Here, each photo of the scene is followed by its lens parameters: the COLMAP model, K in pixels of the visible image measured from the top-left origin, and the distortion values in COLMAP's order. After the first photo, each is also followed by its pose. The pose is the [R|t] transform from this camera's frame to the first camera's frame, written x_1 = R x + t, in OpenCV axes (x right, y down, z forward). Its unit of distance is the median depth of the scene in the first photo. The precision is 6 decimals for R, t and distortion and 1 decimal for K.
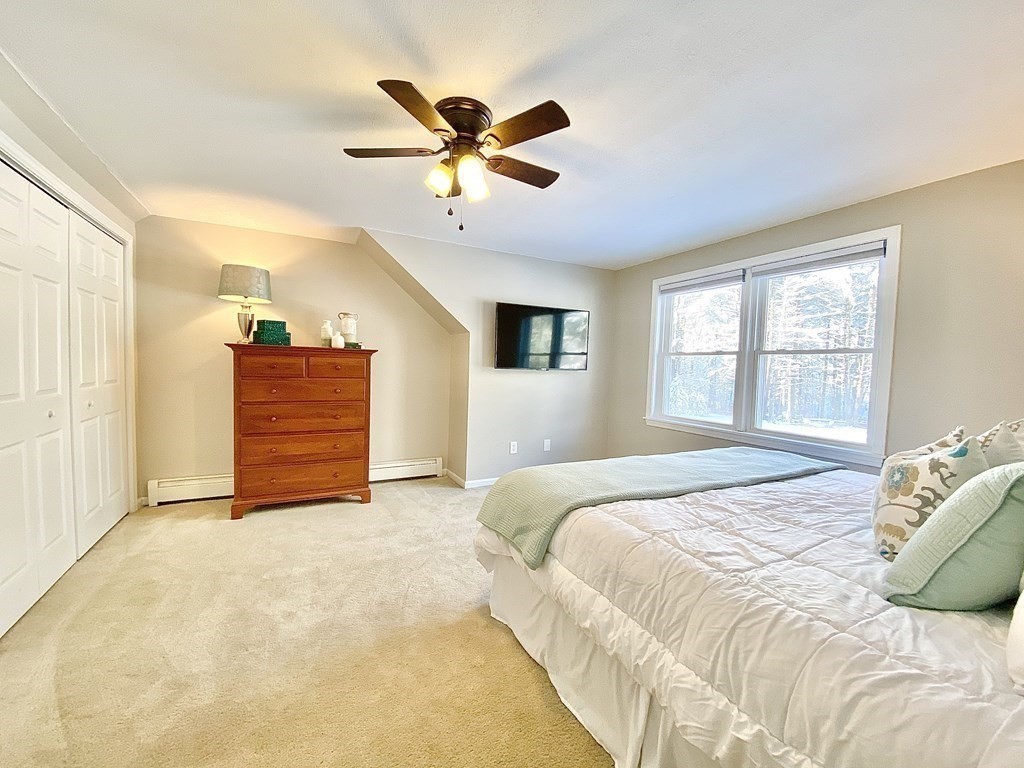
lens RADIAL K [[421.7, 0, 519.3], [0, 421.7, 385.5], [0, 0, 1]] dist [0.040329, -0.032415]
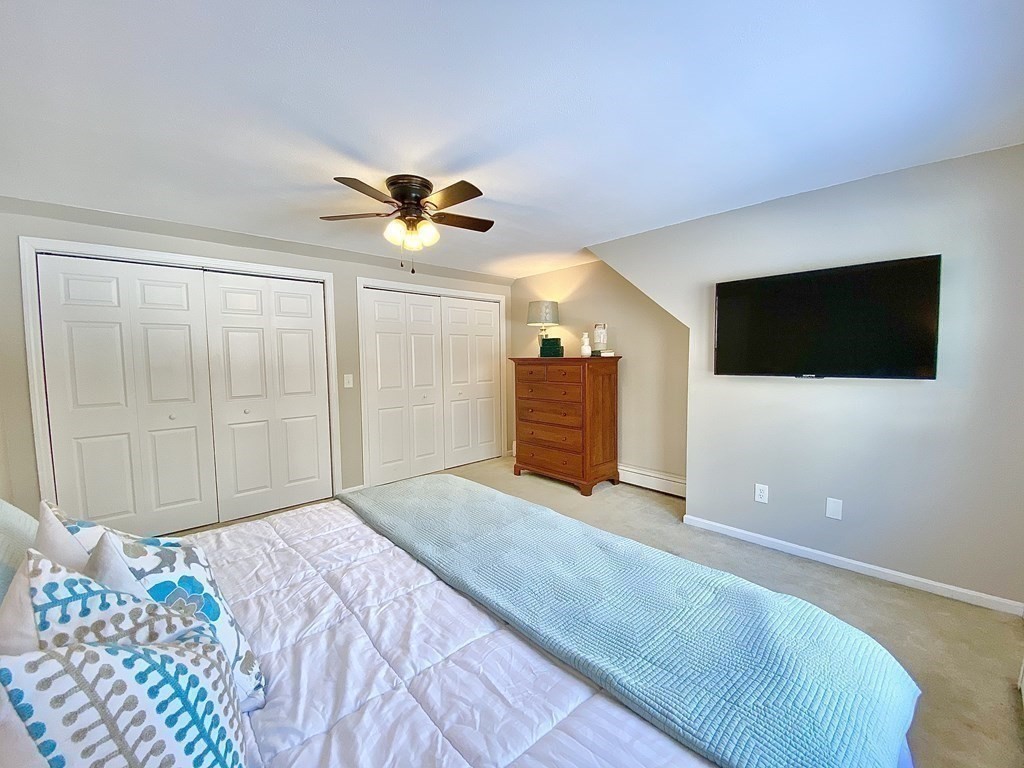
lens RADIAL K [[413.3, 0, 500.9], [0, 413.3, 385.9], [0, 0, 1]] dist [0.038641, 0.000042]
pose [[0.224195, 0.037265, -0.973831, 0.639039], [-0.025763, 0.999146, 0.032302, -0.038921], [0.974204, 0.017847, 0.224964, 0.537226]]
